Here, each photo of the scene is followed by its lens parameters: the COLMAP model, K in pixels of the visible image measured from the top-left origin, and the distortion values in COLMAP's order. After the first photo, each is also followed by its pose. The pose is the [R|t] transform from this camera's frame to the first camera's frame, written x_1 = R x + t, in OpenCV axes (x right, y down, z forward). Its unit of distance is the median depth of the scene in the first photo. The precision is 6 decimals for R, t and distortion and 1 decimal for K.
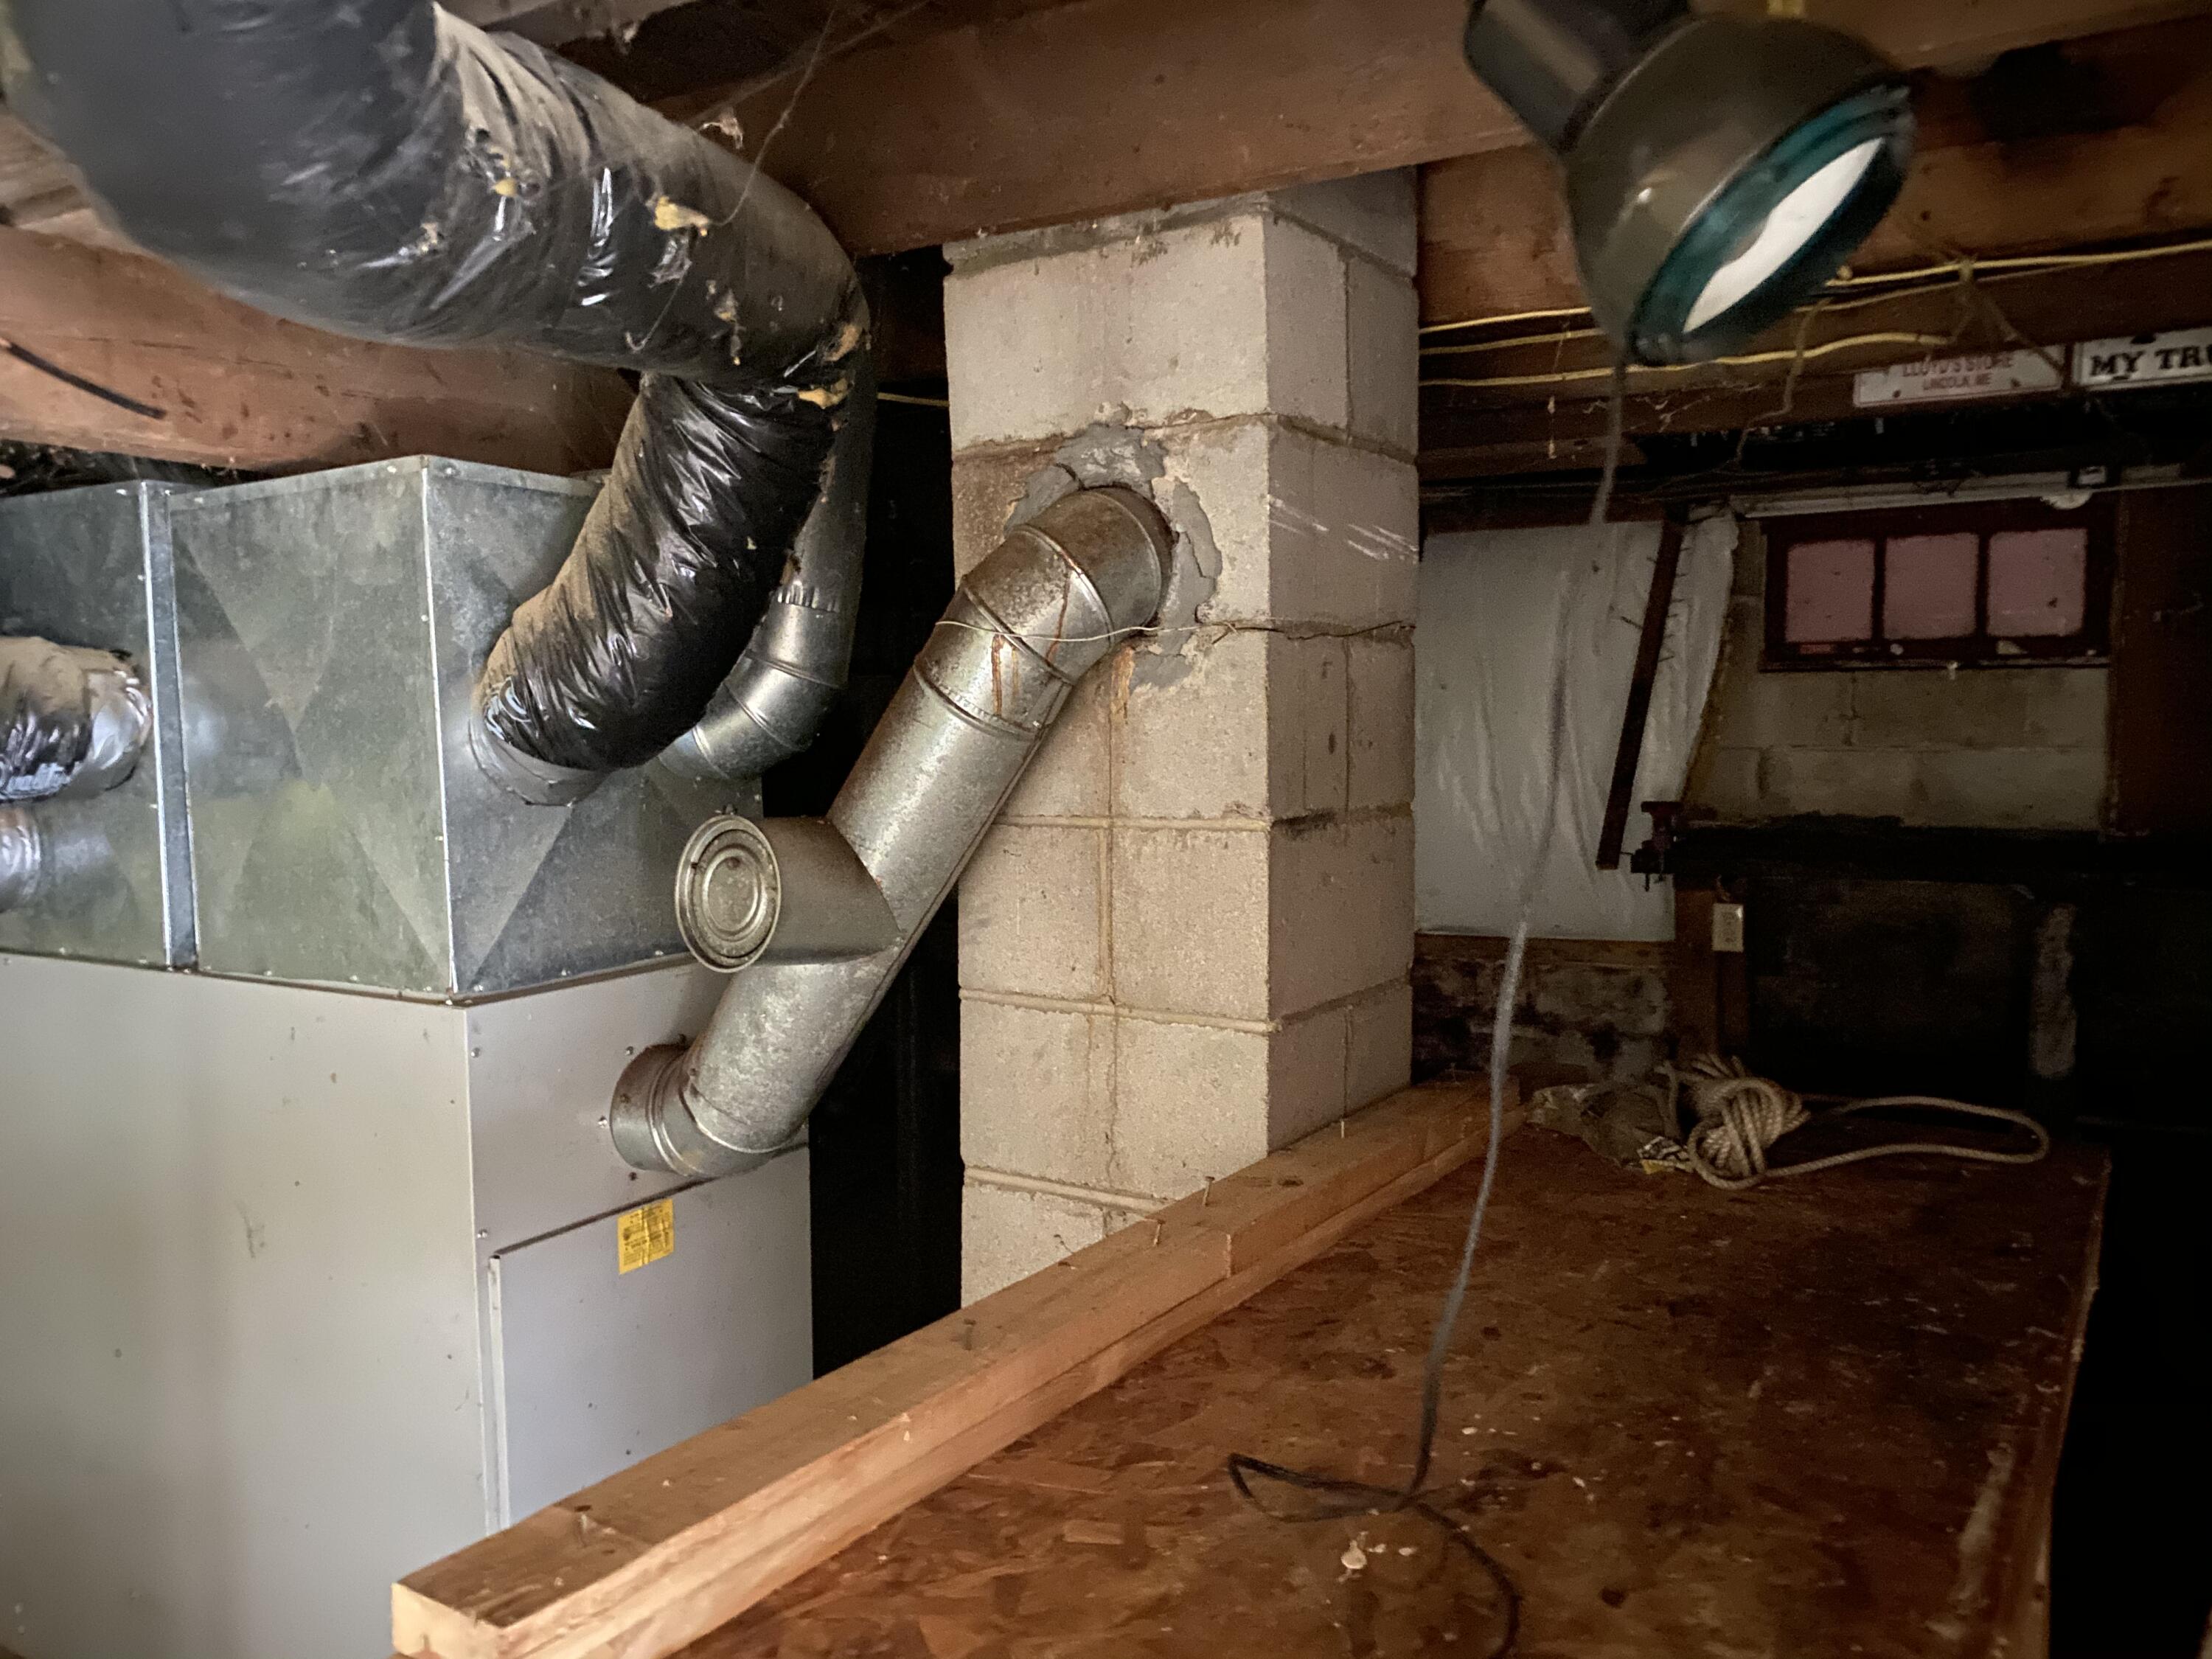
lens RADIAL K [[1628.9, 0, 1101.5], [0, 1628.9, 820.8], [0, 0, 1]] dist [0.004596, 0.000454]
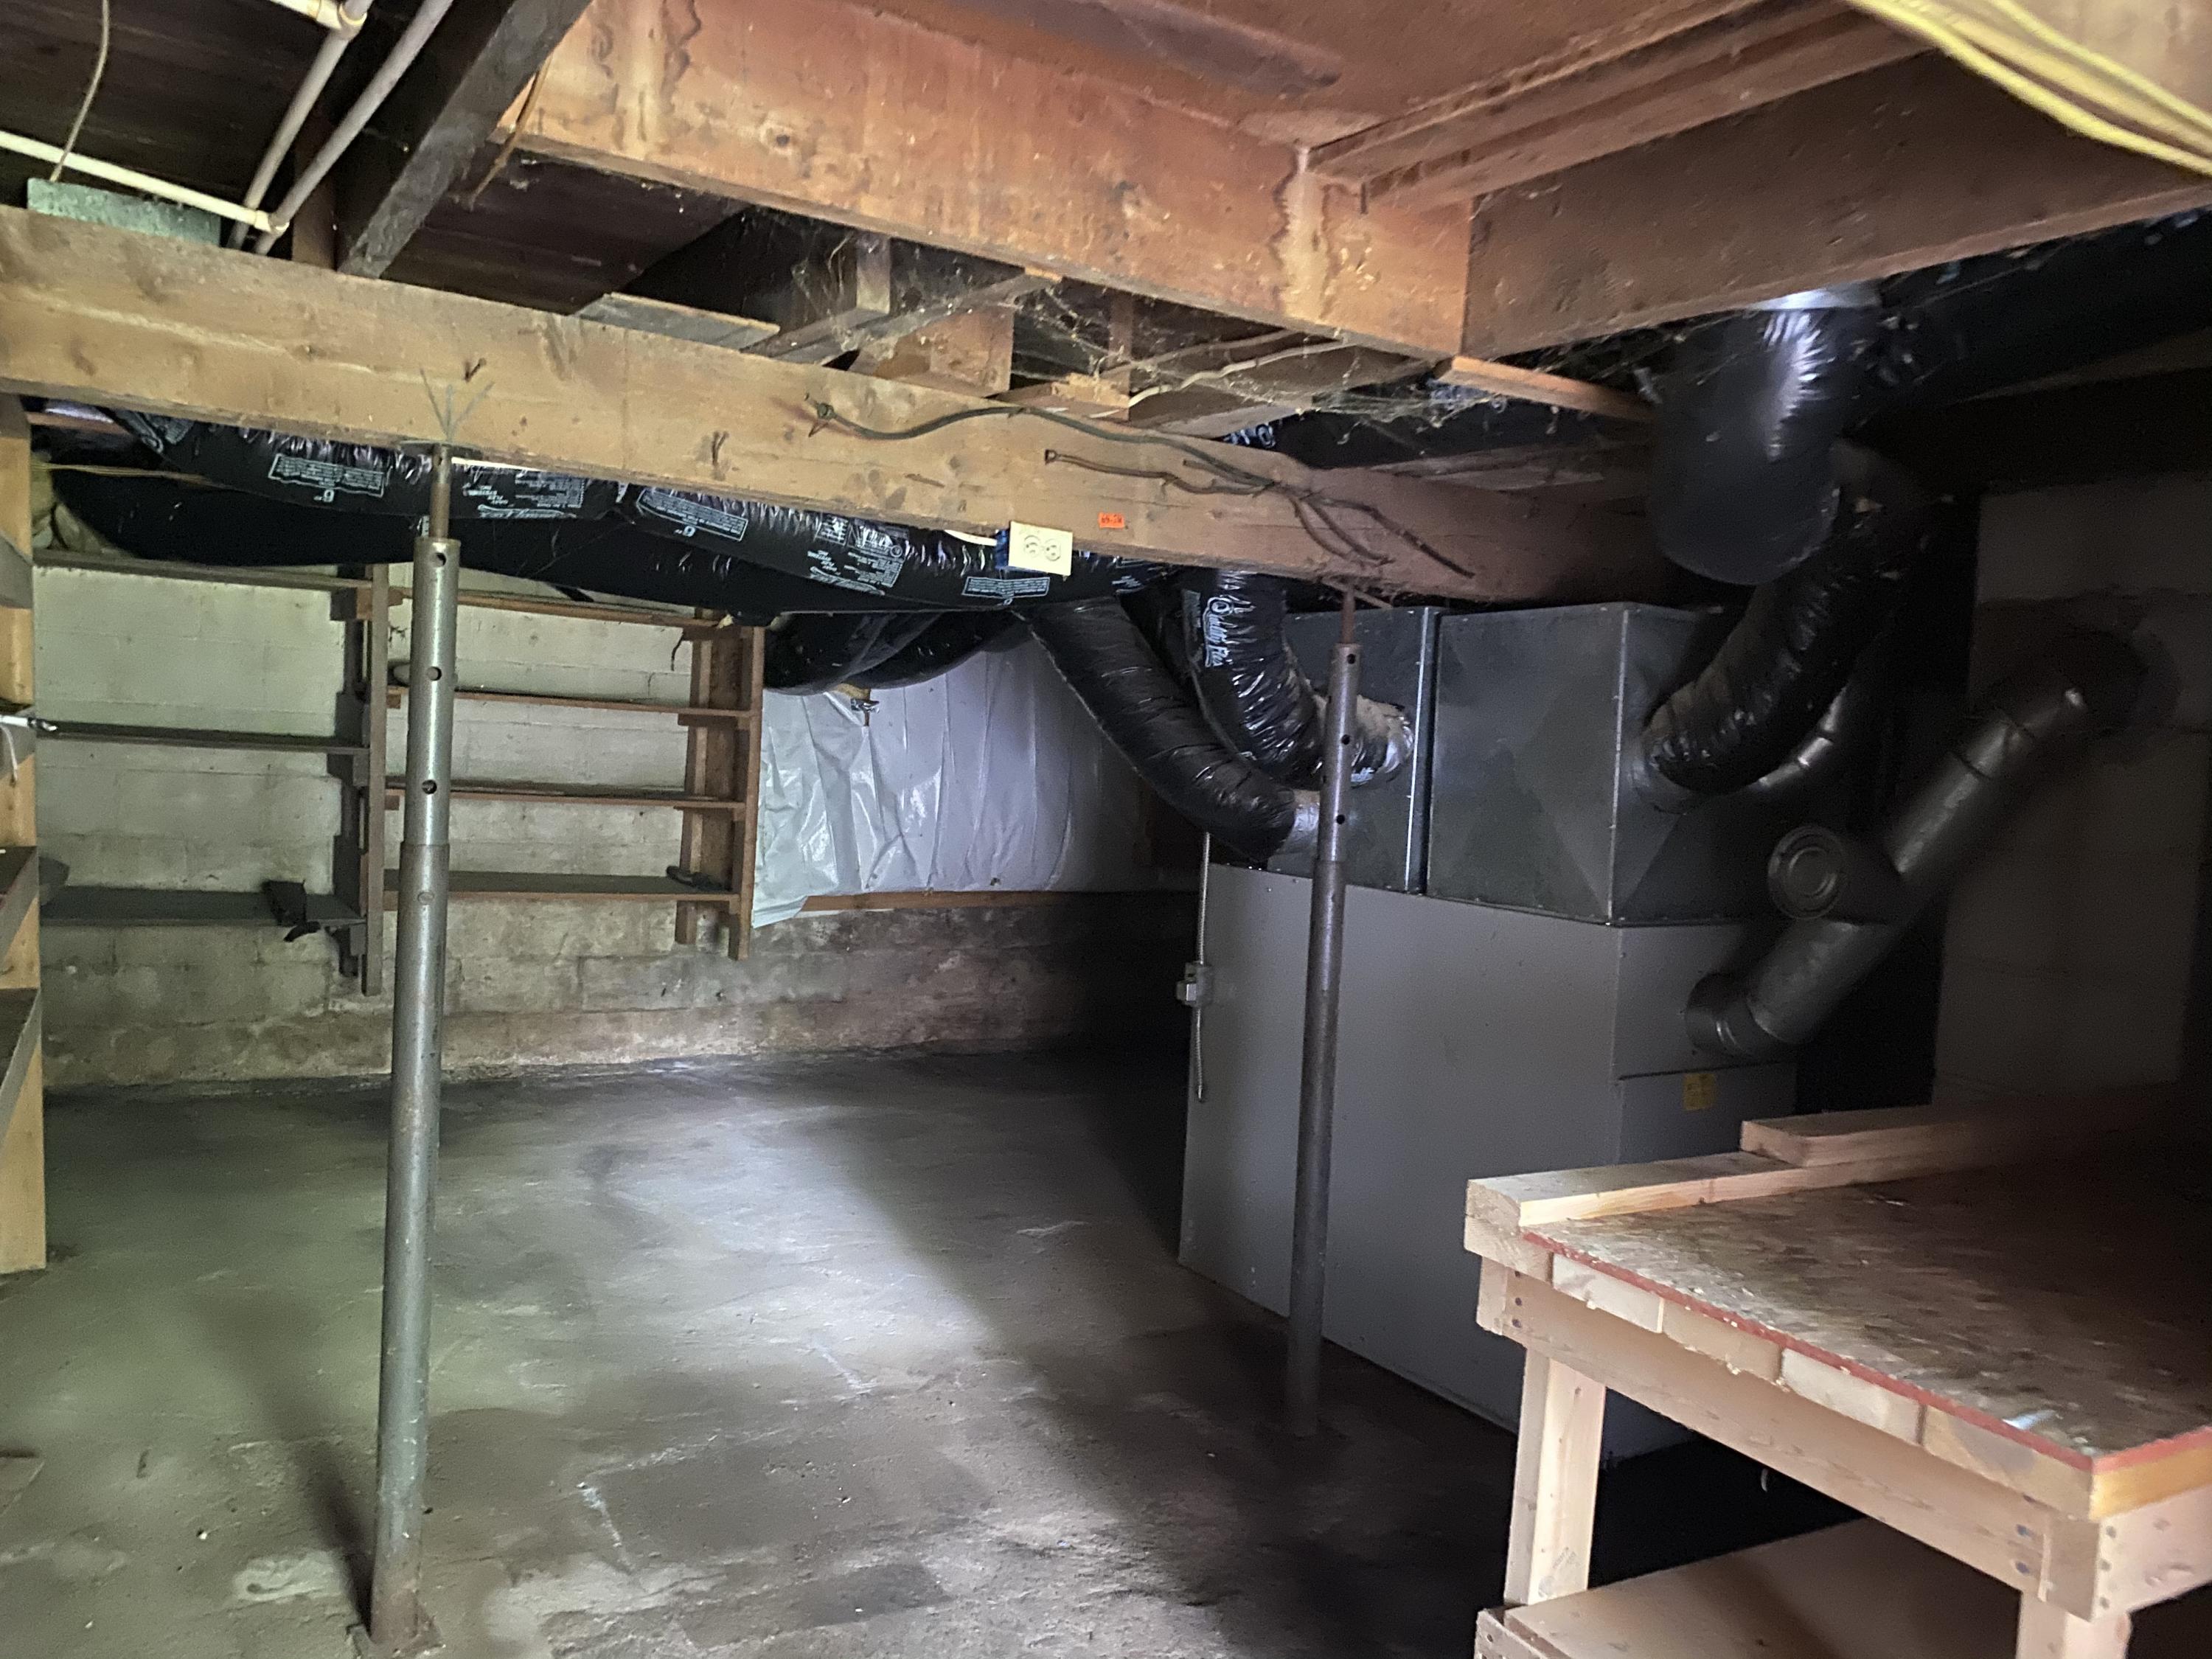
lens RADIAL K [[1628.9, 0, 1101.5], [0, 1628.9, 820.8], [0, 0, 1]] dist [0.004596, 0.000454]
pose [[0.885292, 0.082203, -0.457712, -0.100970], [-0.095485, 0.995413, -0.005912, 0.064725], [0.455127, 0.048939, 0.889081, -0.742198]]
